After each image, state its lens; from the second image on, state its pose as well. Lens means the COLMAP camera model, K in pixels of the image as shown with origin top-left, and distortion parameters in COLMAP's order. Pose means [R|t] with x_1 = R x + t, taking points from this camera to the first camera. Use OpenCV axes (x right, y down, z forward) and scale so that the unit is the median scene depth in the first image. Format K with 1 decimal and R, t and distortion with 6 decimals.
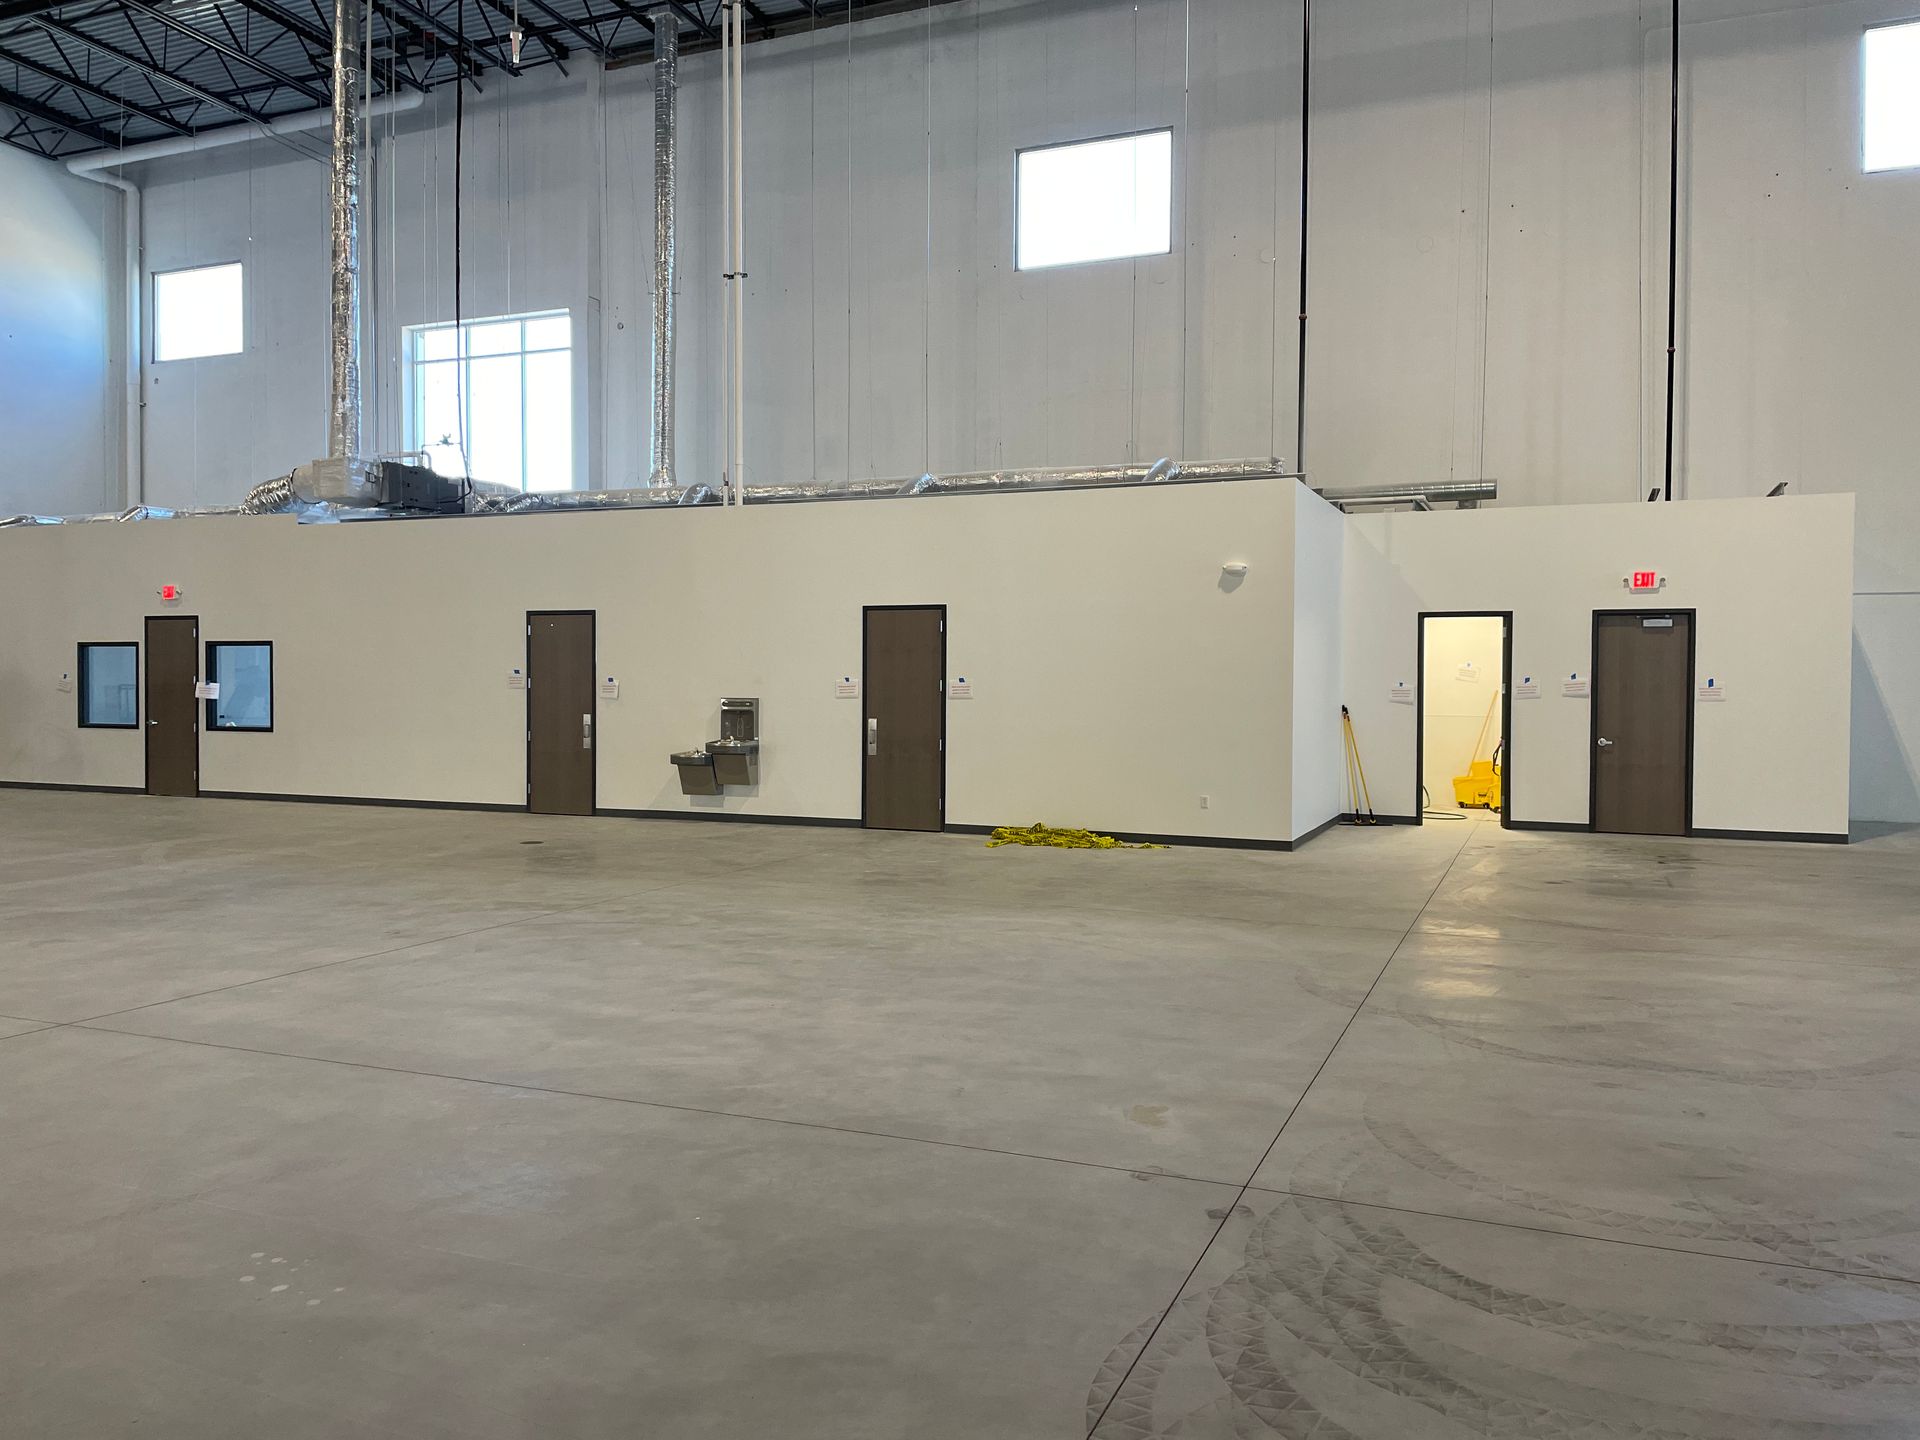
lens RADIAL K [[1462.7, 0, 958.1], [0, 1462.7, 727.0], [0, 0, 1]] dist [0.014936, 0.001238]
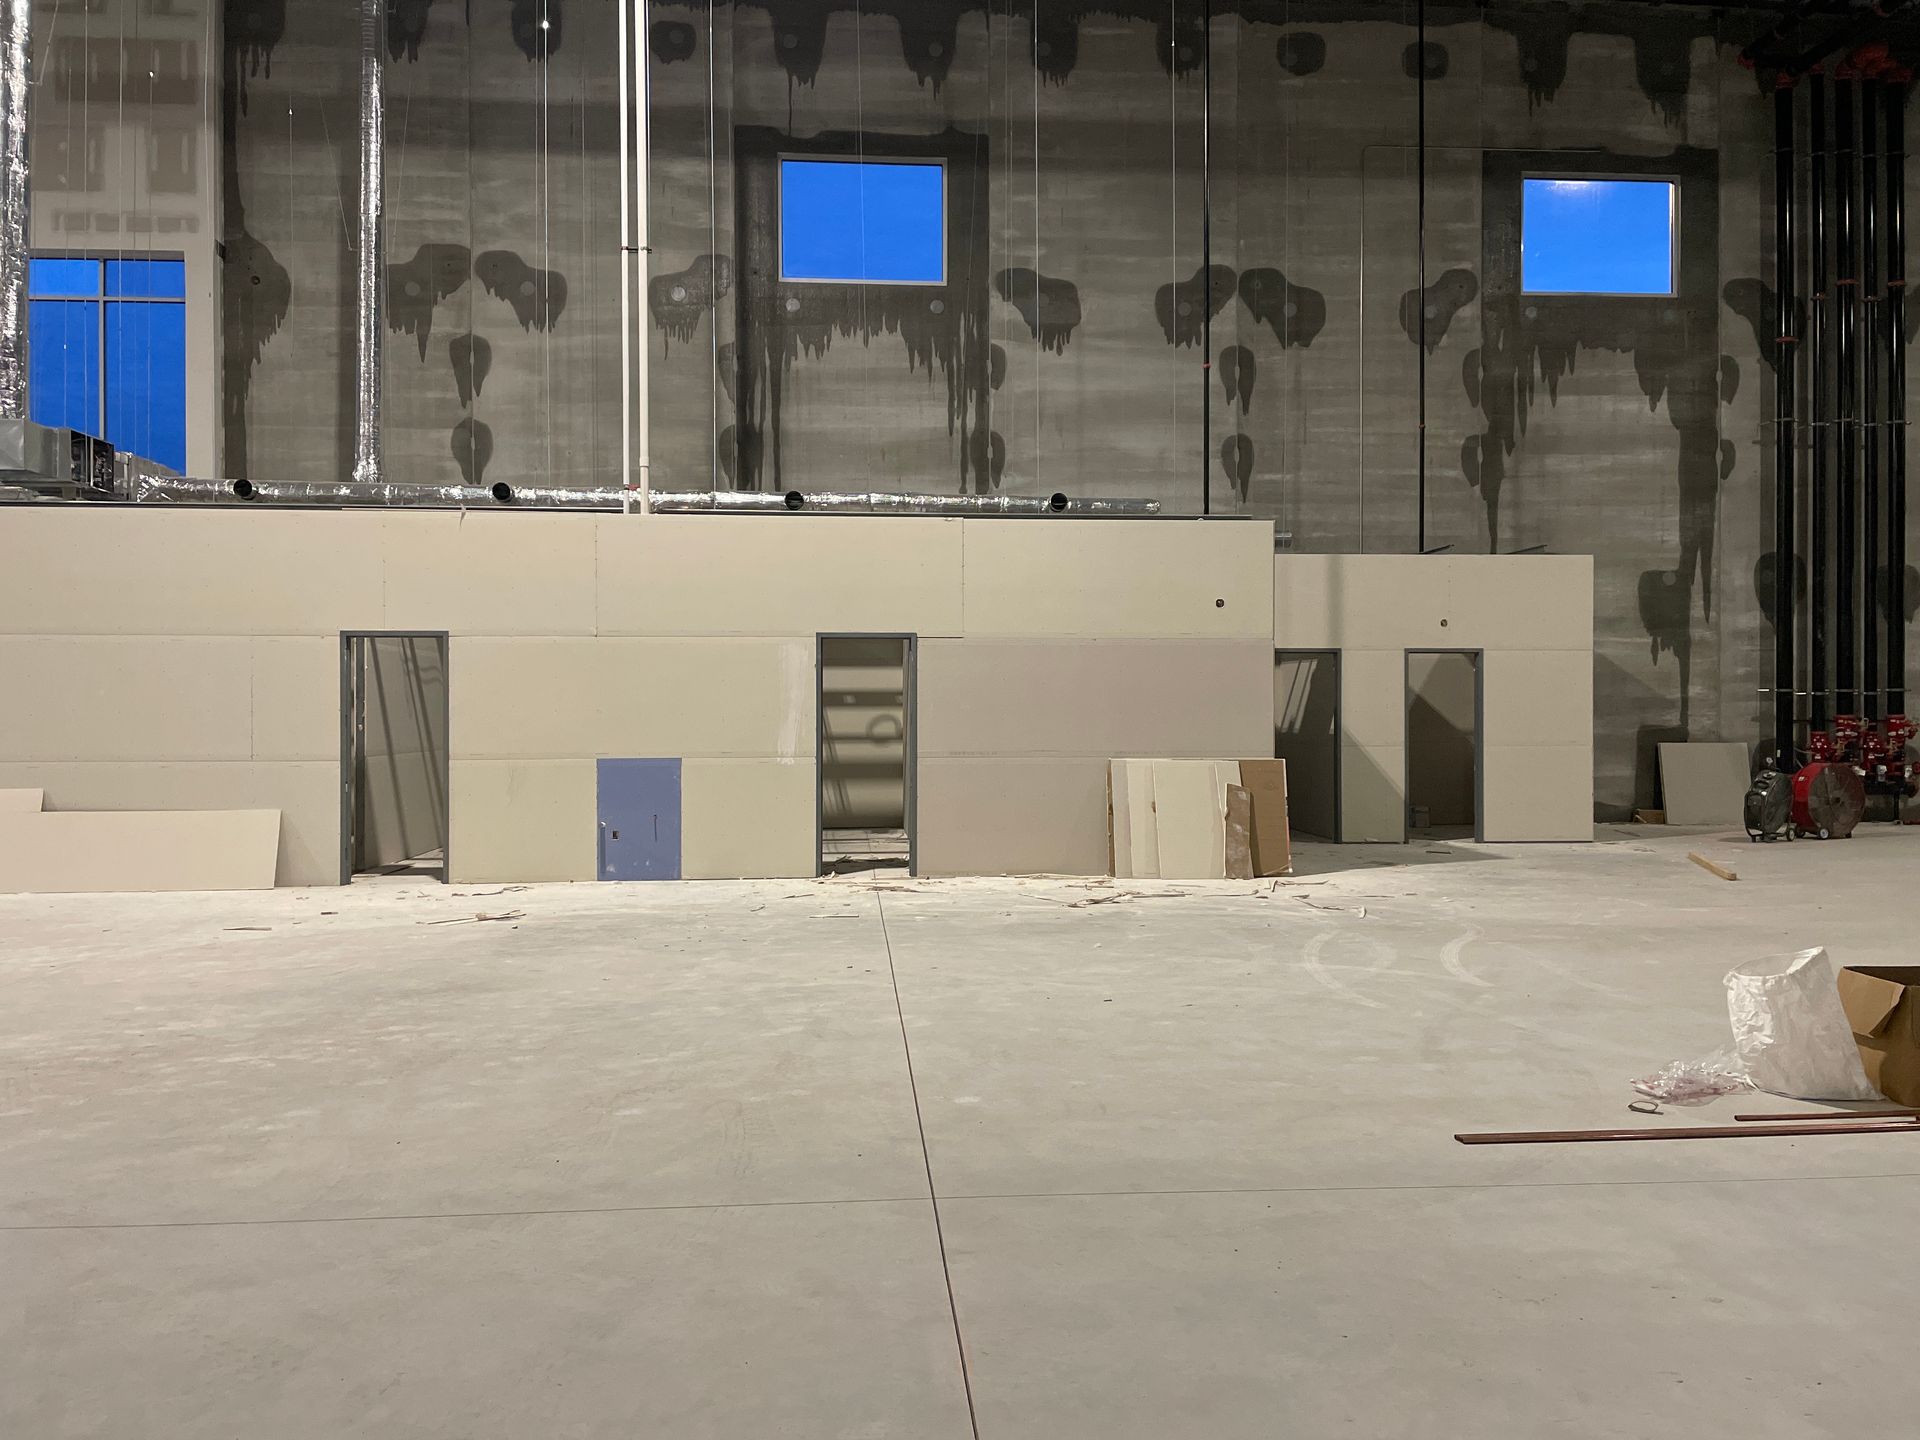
lens RADIAL K [[1471.1, 0, 960.3], [0, 1471.1, 732.9], [0, 0, 1]] dist [0.028022, -0.022709]
pose [[0.889681, -0.011109, 0.456448, -0.460627], [0.022433, 0.999560, -0.019399, -0.001862], [-0.456032, 0.027499, 0.889539, 0.175984]]
